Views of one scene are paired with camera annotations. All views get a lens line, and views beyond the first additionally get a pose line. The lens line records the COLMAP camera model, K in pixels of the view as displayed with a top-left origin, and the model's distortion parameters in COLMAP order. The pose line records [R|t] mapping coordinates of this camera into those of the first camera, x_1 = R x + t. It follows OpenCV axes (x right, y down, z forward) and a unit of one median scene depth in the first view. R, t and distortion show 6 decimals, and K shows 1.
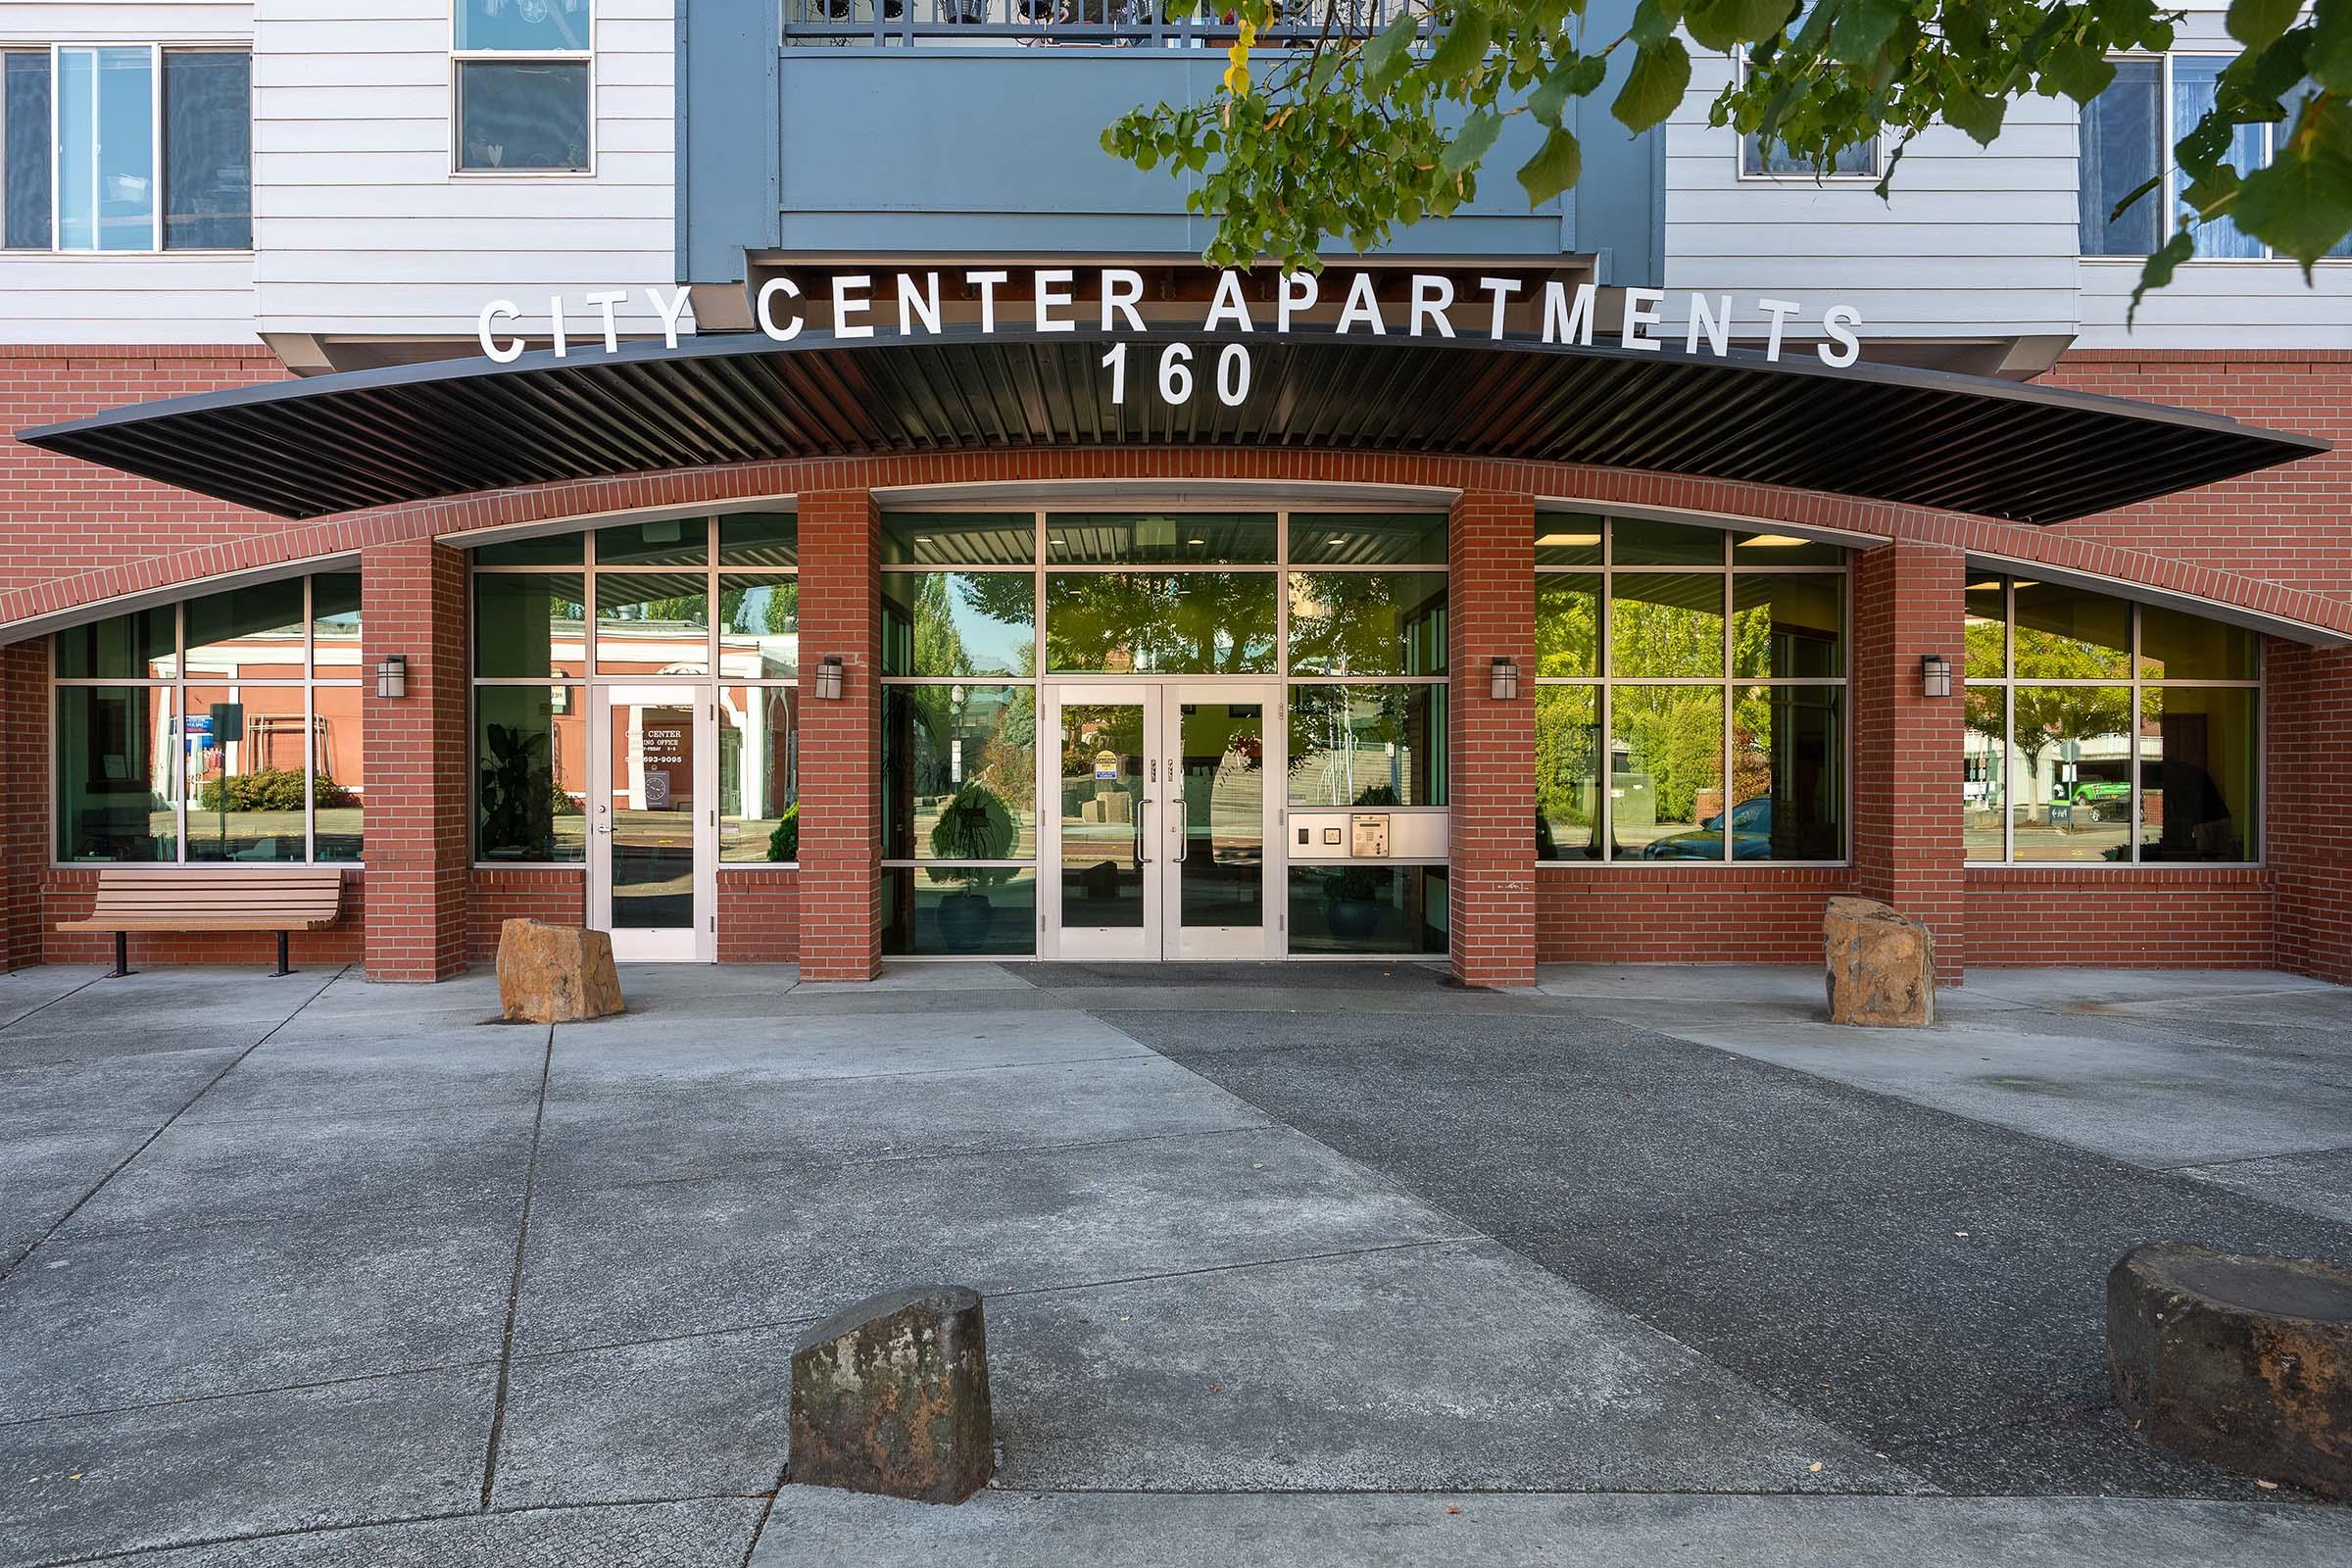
lens RADIAL K [[1489.8, 0, 1171.1], [0, 1489.8, 780.6], [0, 0, 1]] dist [-0.003766, 0.004591]
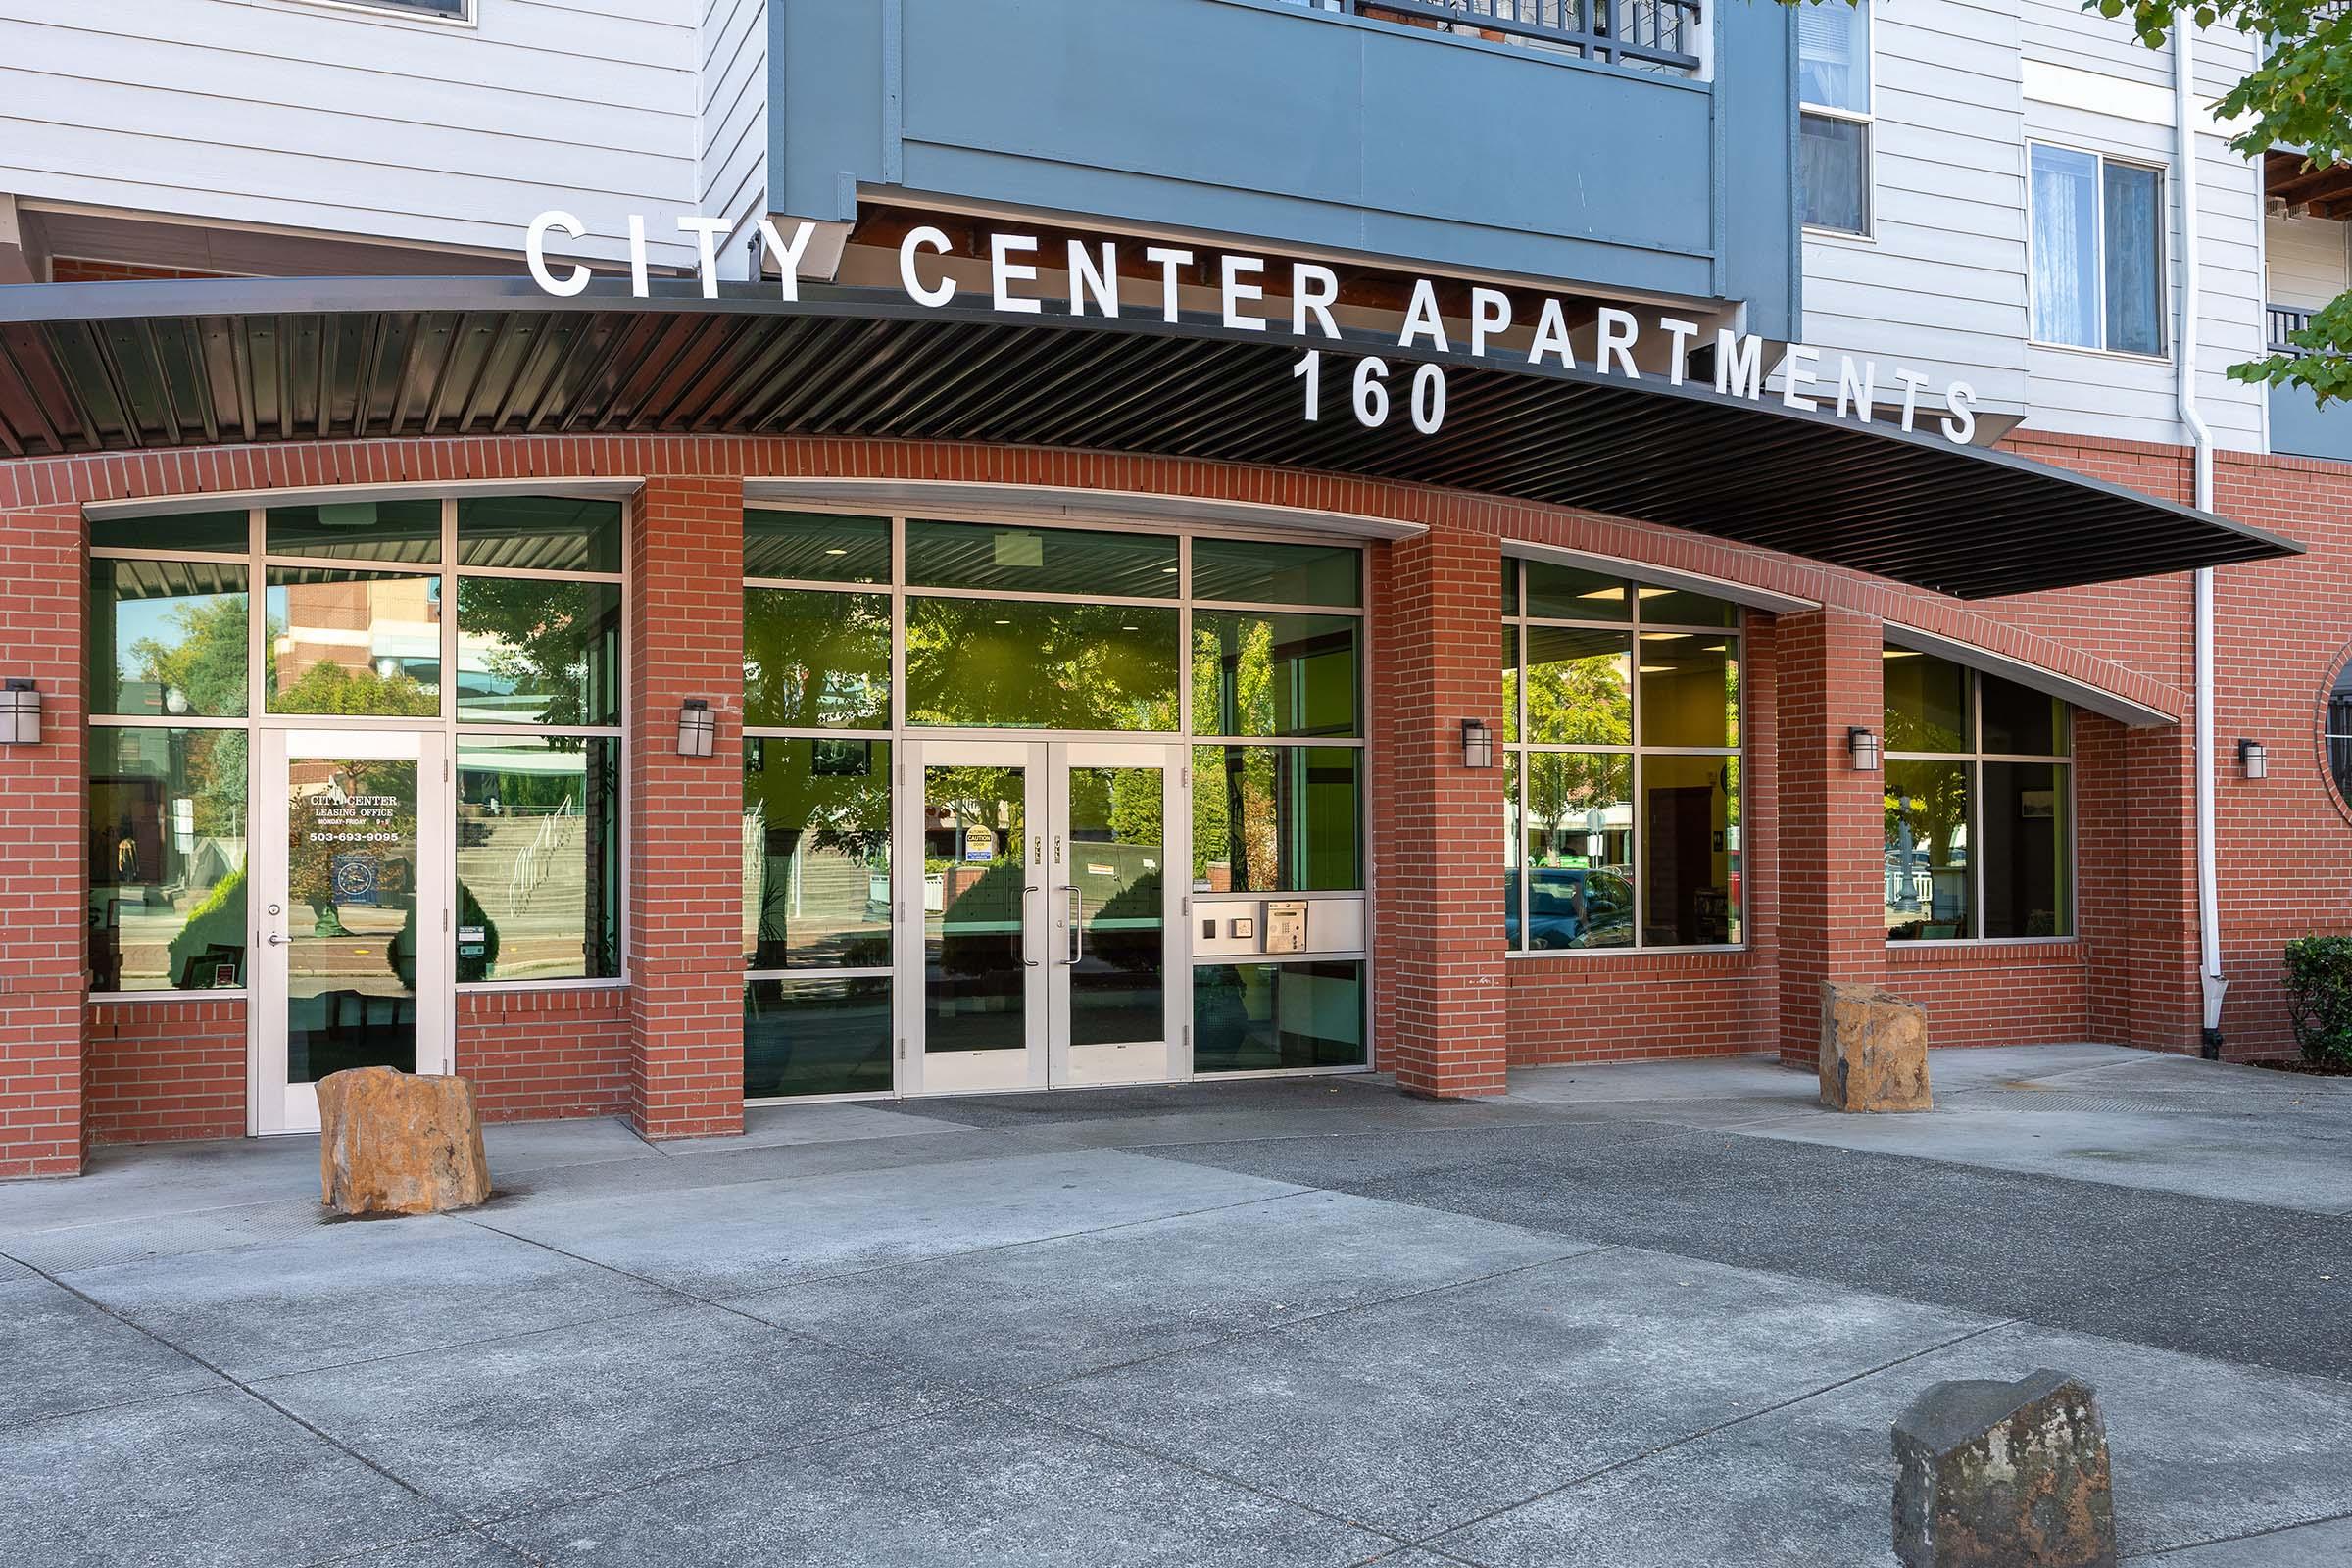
lens RADIAL K [[1985.2, 0, 1177.4], [0, 1985.2, 801.6], [0, 0, 1]] dist [0.007300, -0.013940]
pose [[0.918798, 0.005564, 0.394689, -0.399521], [0.005686, 0.999610, -0.027330, -0.003550], [-0.394687, 0.027355, 0.918408, -0.004559]]
